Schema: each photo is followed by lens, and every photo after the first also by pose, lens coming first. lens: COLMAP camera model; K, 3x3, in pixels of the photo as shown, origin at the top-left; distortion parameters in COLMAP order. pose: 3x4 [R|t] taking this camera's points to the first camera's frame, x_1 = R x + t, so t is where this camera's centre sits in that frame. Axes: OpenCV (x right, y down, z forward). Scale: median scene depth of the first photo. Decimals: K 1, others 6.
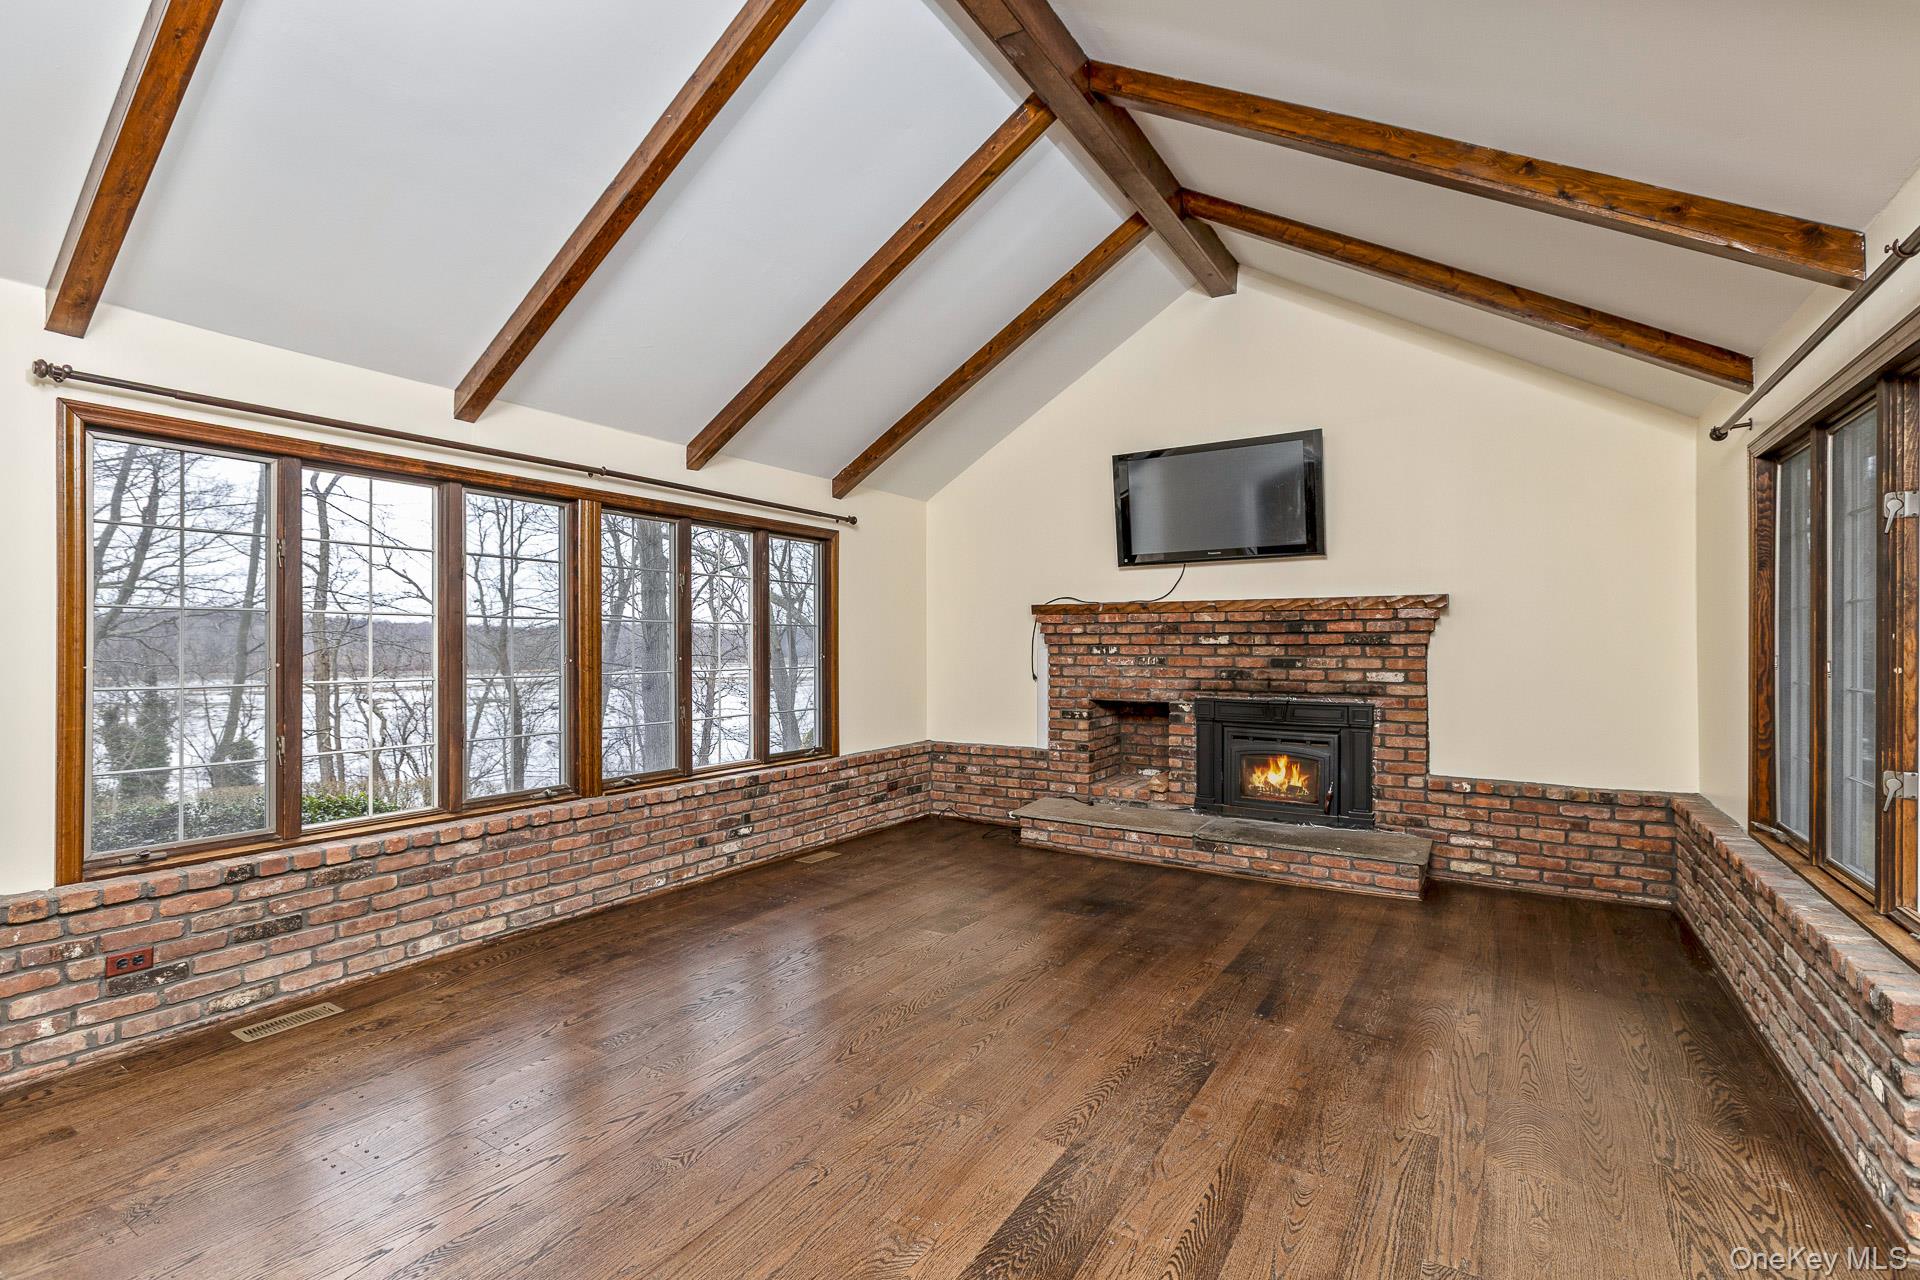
lens RADIAL K [[882.1, 0, 949.1], [0, 882.1, 636.6], [0, 0, 1]] dist [0.005628, 0.000583]
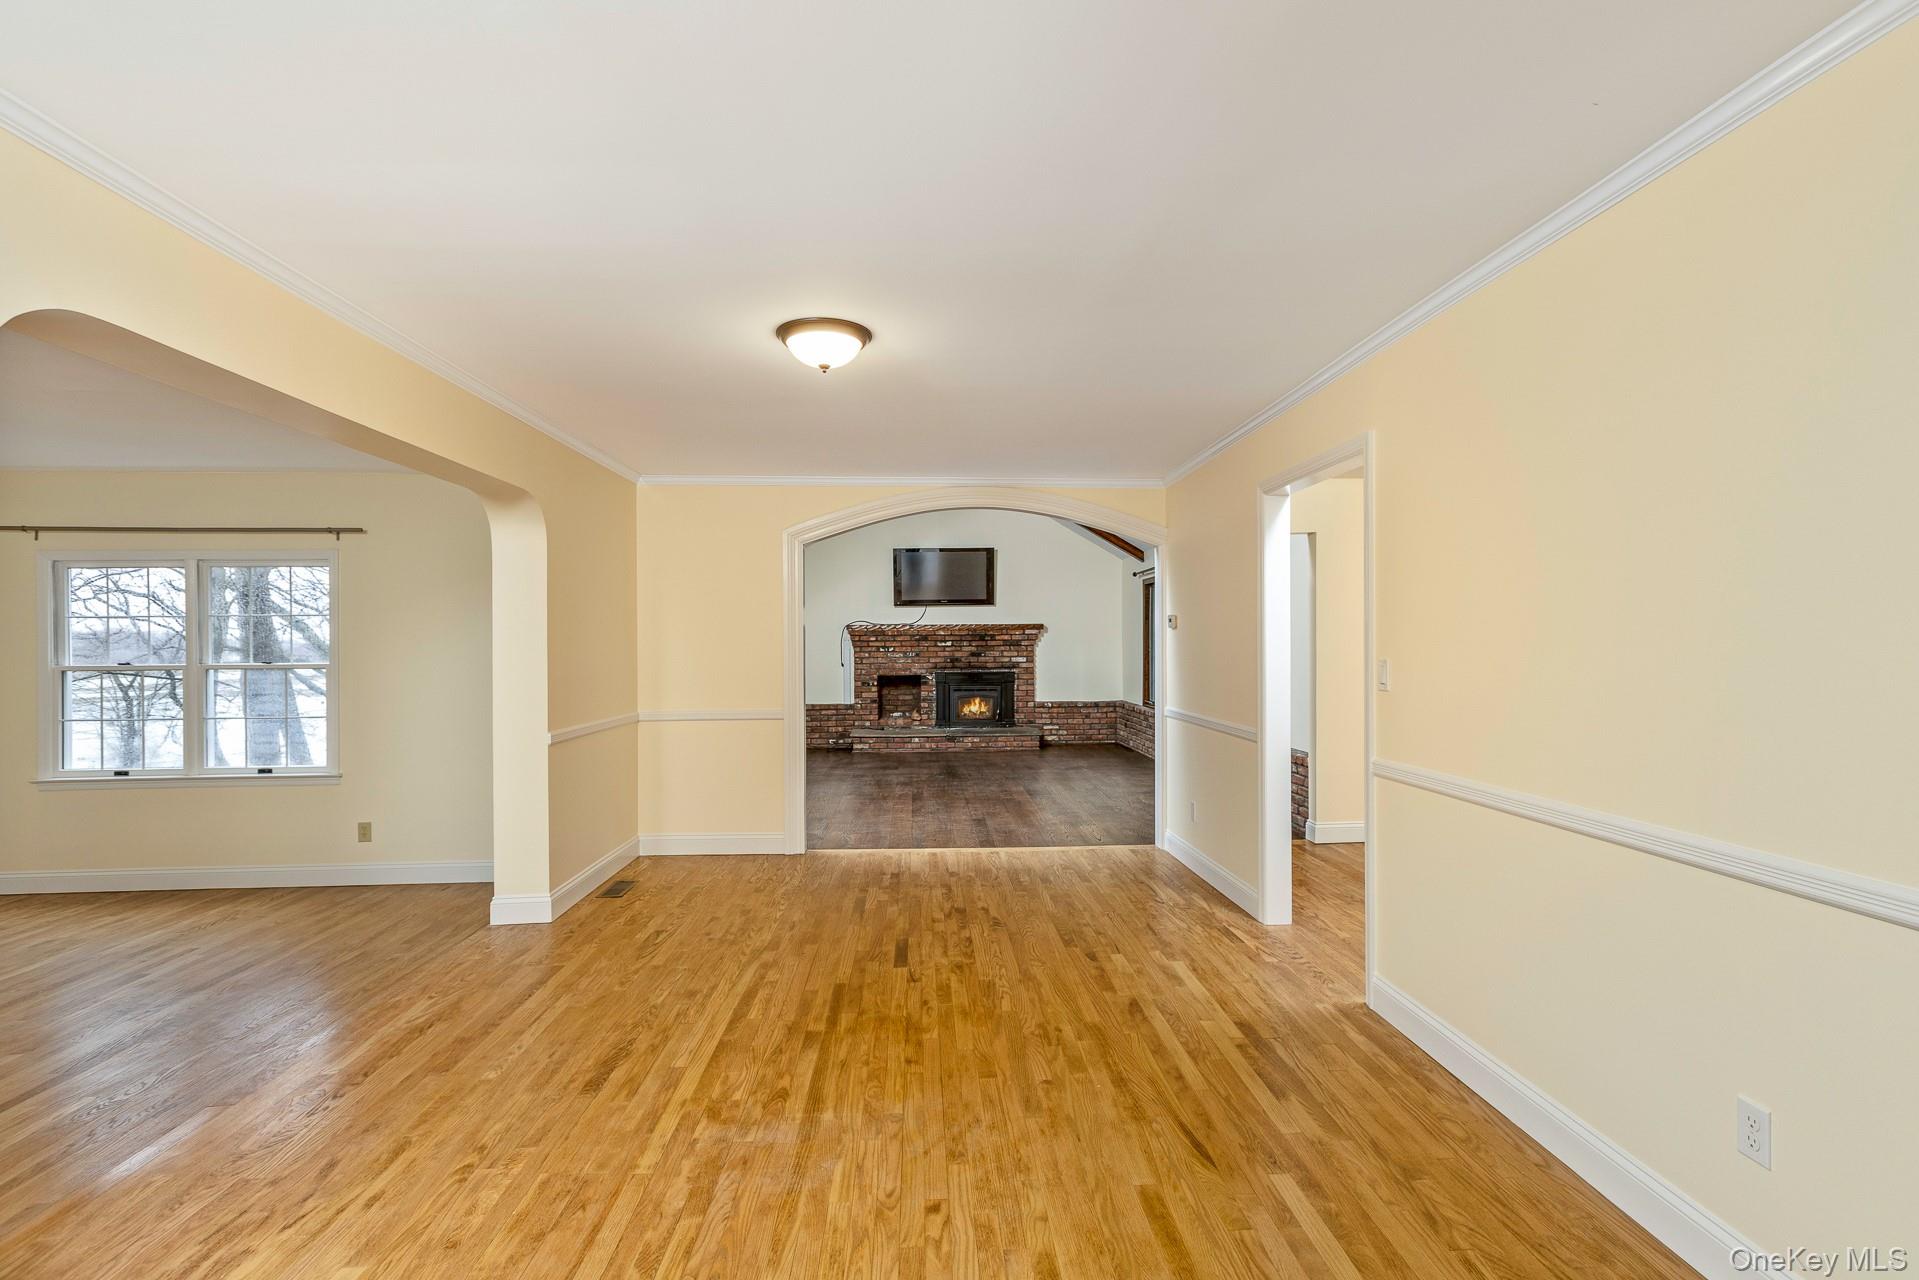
lens RADIAL K [[881.7, 0, 958.3], [0, 881.7, 632.5], [0, 0, 1]] dist [0.005628, 0.000583]
pose [[0.815468, 0.001557, 0.578801, -0.937020], [0.001978, 0.999983, -0.005477, -0.011922], [-0.578799, 0.005611, 0.815451, -0.755624]]
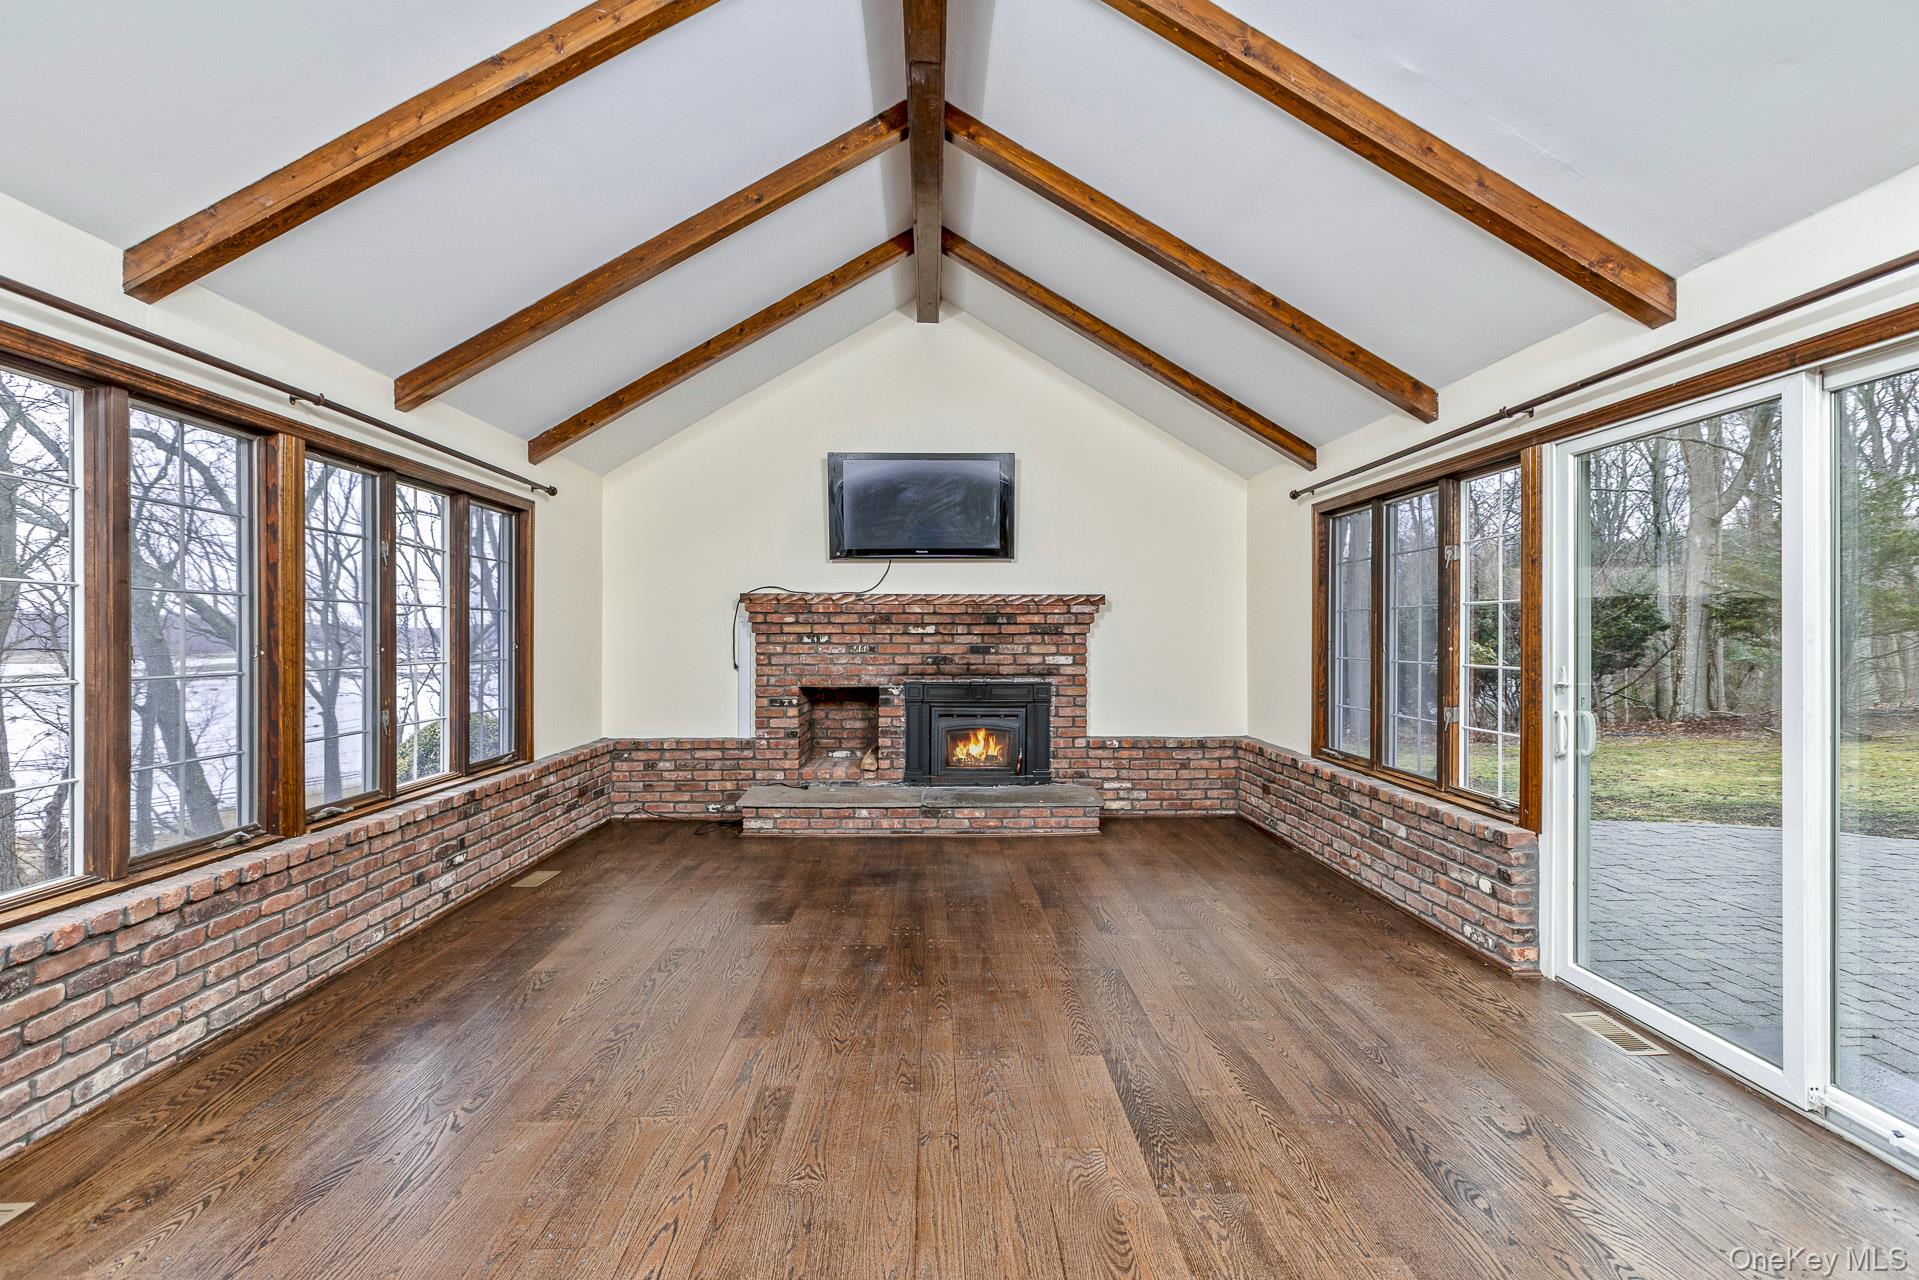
lens RADIAL K [[881.7, 0, 952.4], [0, 881.7, 629.1], [0, 0, 1]] dist [0.005628, 0.000583]
pose [[0.822713, 0.005597, 0.568430, -0.328022], [-0.006996, 0.999975, 0.000279, 0.002880], [-0.568414, -0.004206, 0.822732, 0.064699]]
